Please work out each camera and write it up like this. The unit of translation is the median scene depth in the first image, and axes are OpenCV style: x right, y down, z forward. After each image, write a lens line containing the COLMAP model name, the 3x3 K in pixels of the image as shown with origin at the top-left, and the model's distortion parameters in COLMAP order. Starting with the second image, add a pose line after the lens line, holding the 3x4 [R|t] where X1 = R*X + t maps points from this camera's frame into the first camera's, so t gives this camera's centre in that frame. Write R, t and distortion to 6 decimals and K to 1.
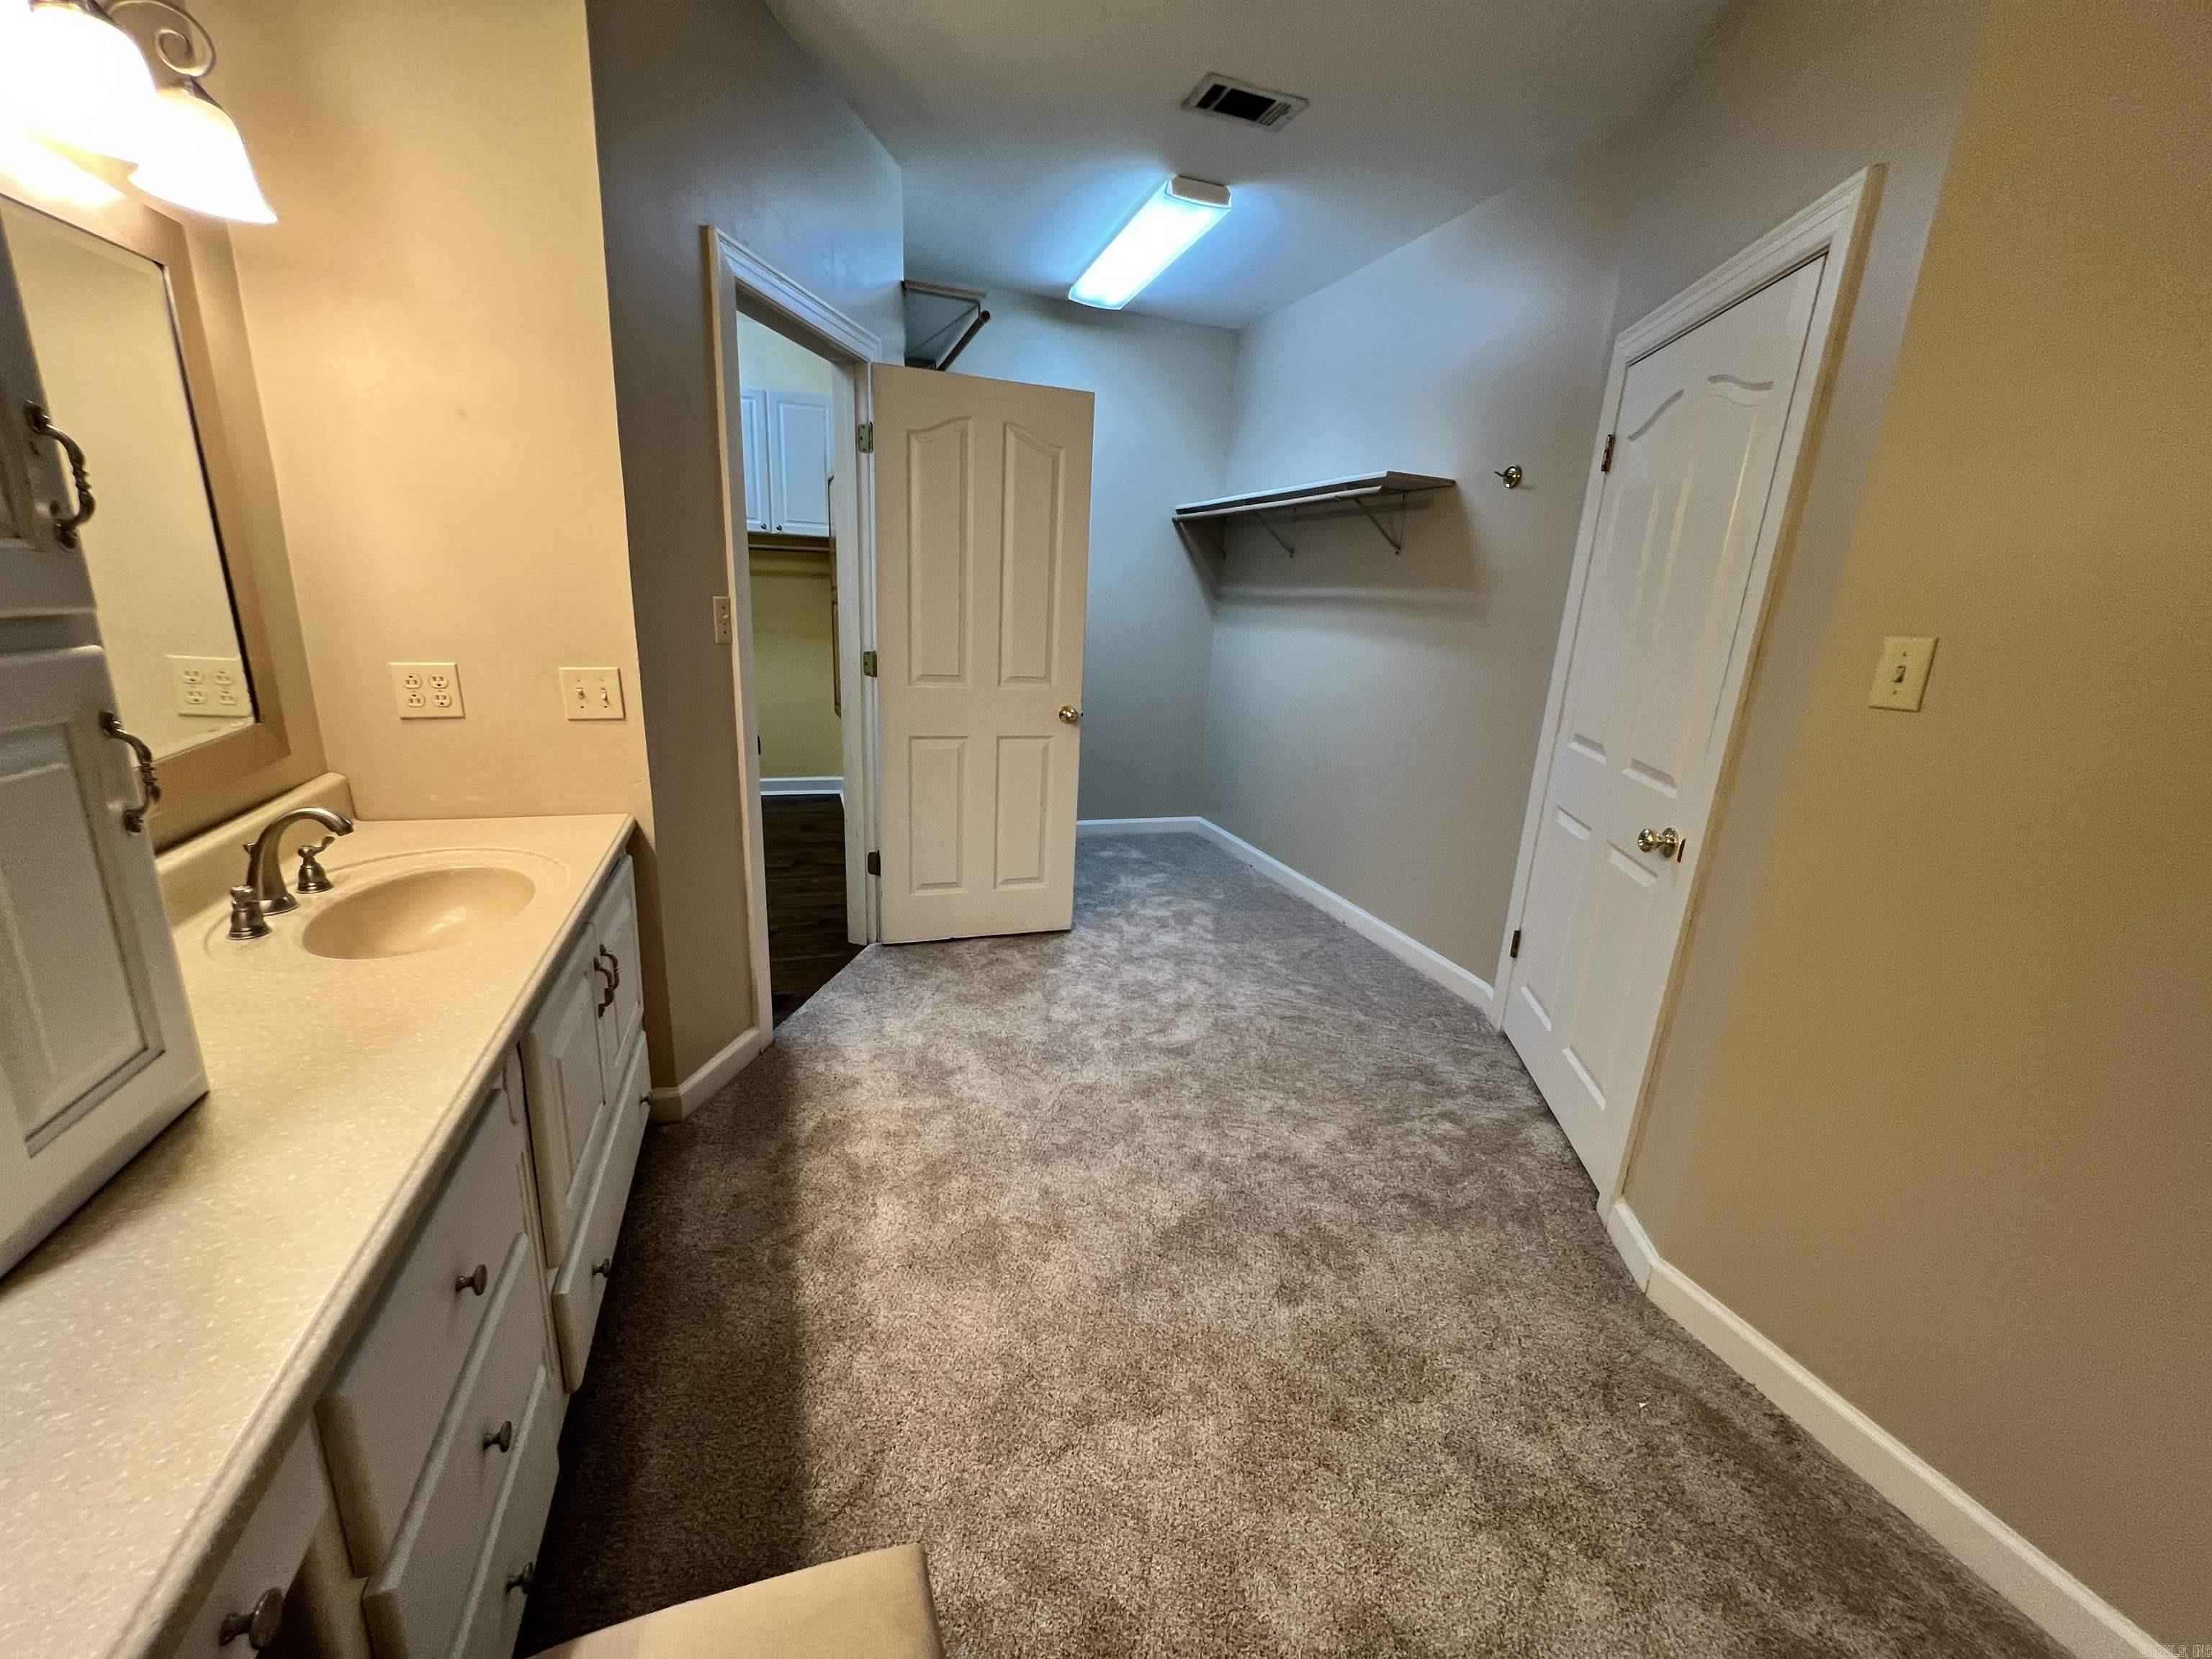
lens RADIAL K [[885.7, 0, 1104.4], [0, 885.7, 832.0], [0, 0, 1]] dist [-0.000800, -0.000084]
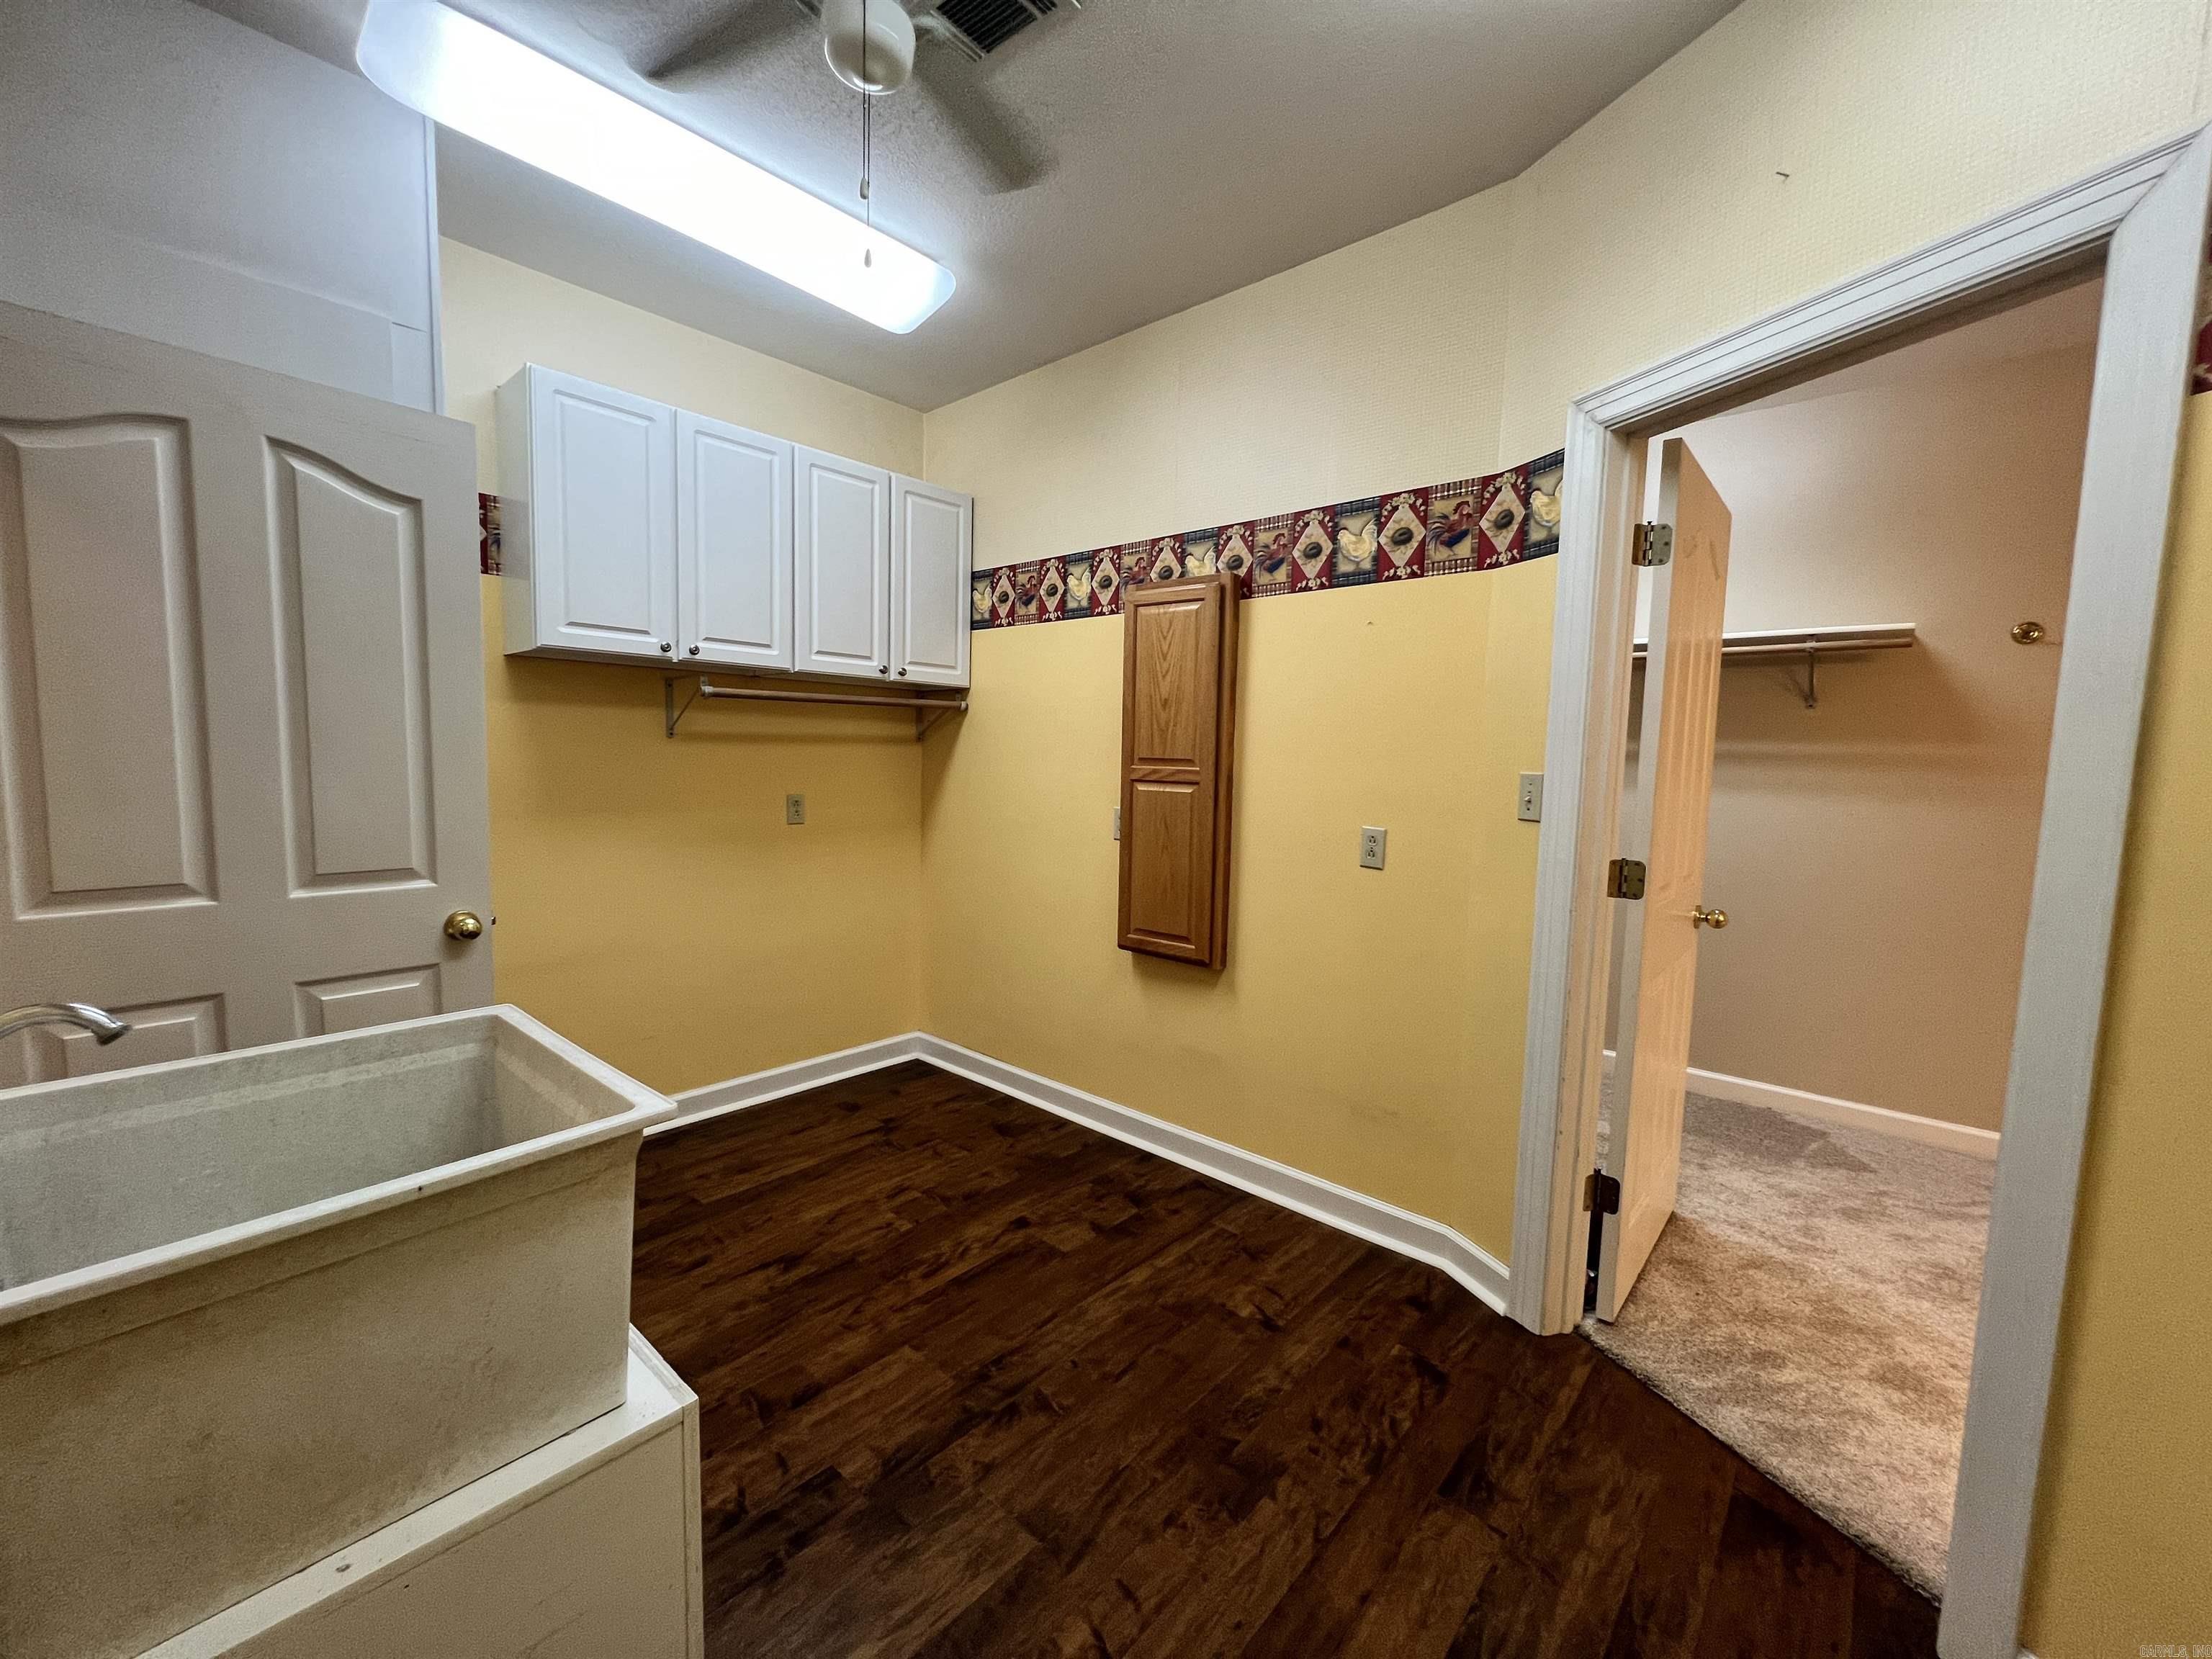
lens RADIAL K [[885.7, 0, 1104.8], [0, 885.7, 831.7], [0, 0, 1]] dist [-0.000800, -0.000084]
pose [[0.875733, -0.072573, 0.477309, -0.804435], [0.147744, 0.981492, -0.121838, -0.179169], [-0.459633, 0.177217, 0.870248, 0.543136]]
